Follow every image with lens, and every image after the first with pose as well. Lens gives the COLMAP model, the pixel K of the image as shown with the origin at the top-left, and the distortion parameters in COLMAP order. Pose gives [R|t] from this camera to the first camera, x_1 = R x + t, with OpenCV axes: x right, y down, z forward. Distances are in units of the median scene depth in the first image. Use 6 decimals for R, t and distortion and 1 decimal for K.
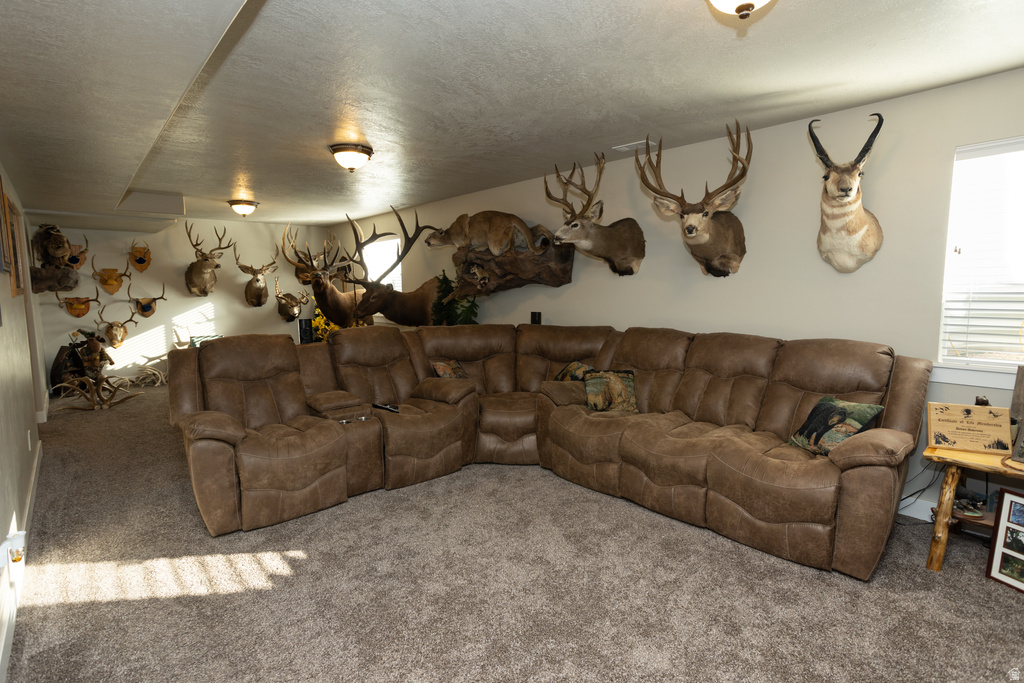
lens RADIAL K [[506.4, 0, 514.3], [0, 506.4, 322.6], [0, 0, 1]] dist [0.002417, 0.011559]
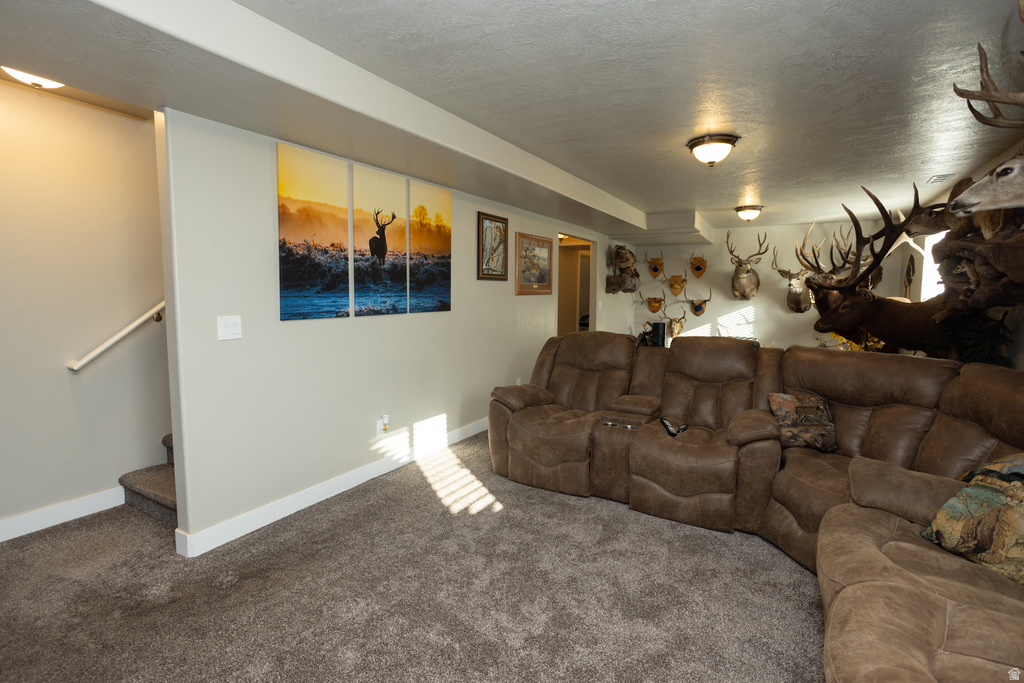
lens RADIAL K [[501.0, 0, 507.8], [0, 501.0, 337.3], [0, 0, 1]] dist [-0.057670, 0.041312]
pose [[0.304011, 0.100872, -0.947313, 0.268781], [-0.079759, 0.993582, 0.080202, -0.020753], [0.949324, 0.051174, 0.310105, 0.247272]]
